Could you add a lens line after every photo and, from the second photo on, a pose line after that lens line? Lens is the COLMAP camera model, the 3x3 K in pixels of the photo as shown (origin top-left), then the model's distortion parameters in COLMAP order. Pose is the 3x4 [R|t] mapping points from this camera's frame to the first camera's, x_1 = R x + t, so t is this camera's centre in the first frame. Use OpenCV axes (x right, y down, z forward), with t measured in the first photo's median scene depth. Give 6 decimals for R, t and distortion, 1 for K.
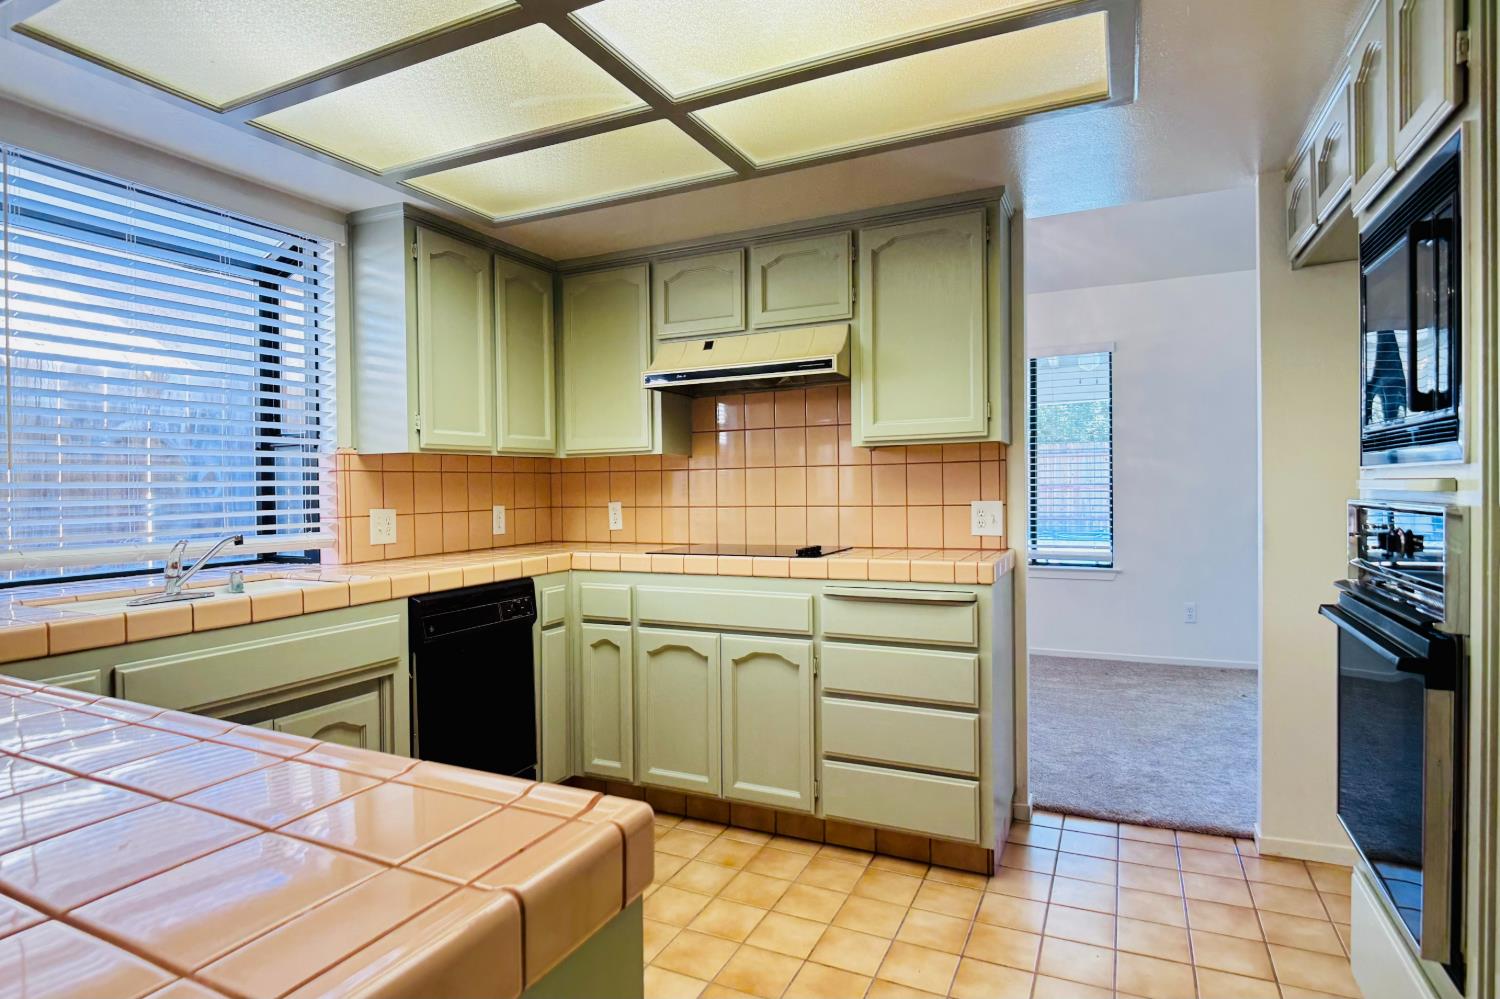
lens RADIAL K [[788.6, 0, 749.4], [0, 788.6, 501.5], [0, 0, 1]] dist [-0.014594, -0.007525]
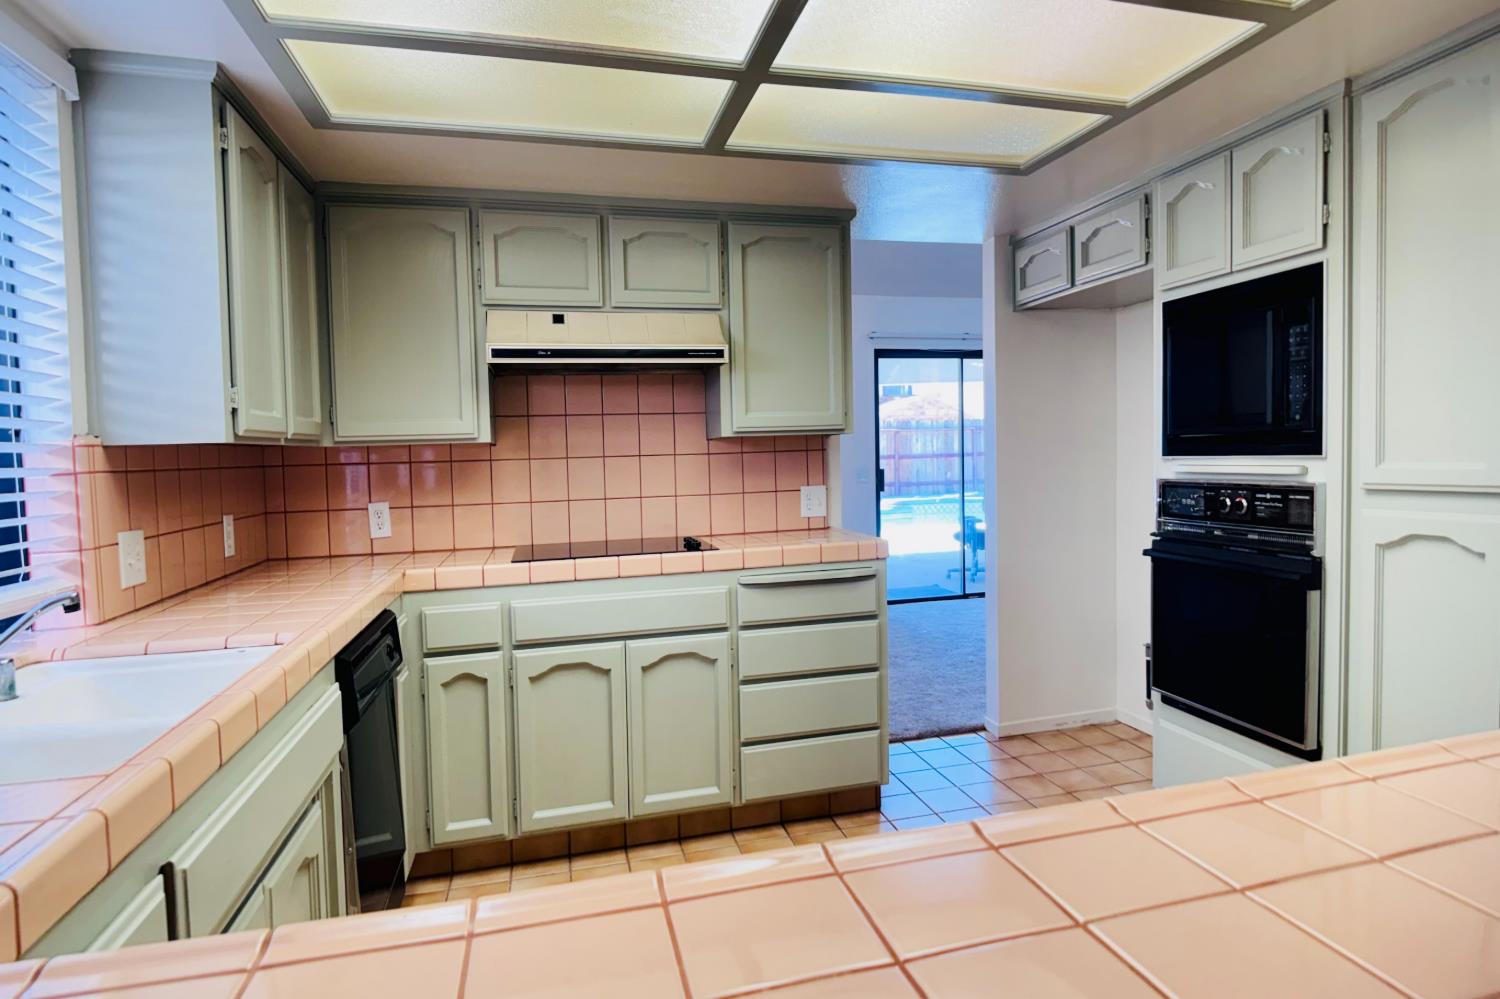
lens RADIAL K [[788.6, 0, 753.8], [0, 788.6, 495.8], [0, 0, 1]] dist [-0.014594, -0.007525]
pose [[0.762766, -0.042608, 0.645269, -0.491630], [0.029754, 0.999083, 0.030799, -0.023769], [-0.645989, -0.004293, 0.763334, 0.202702]]
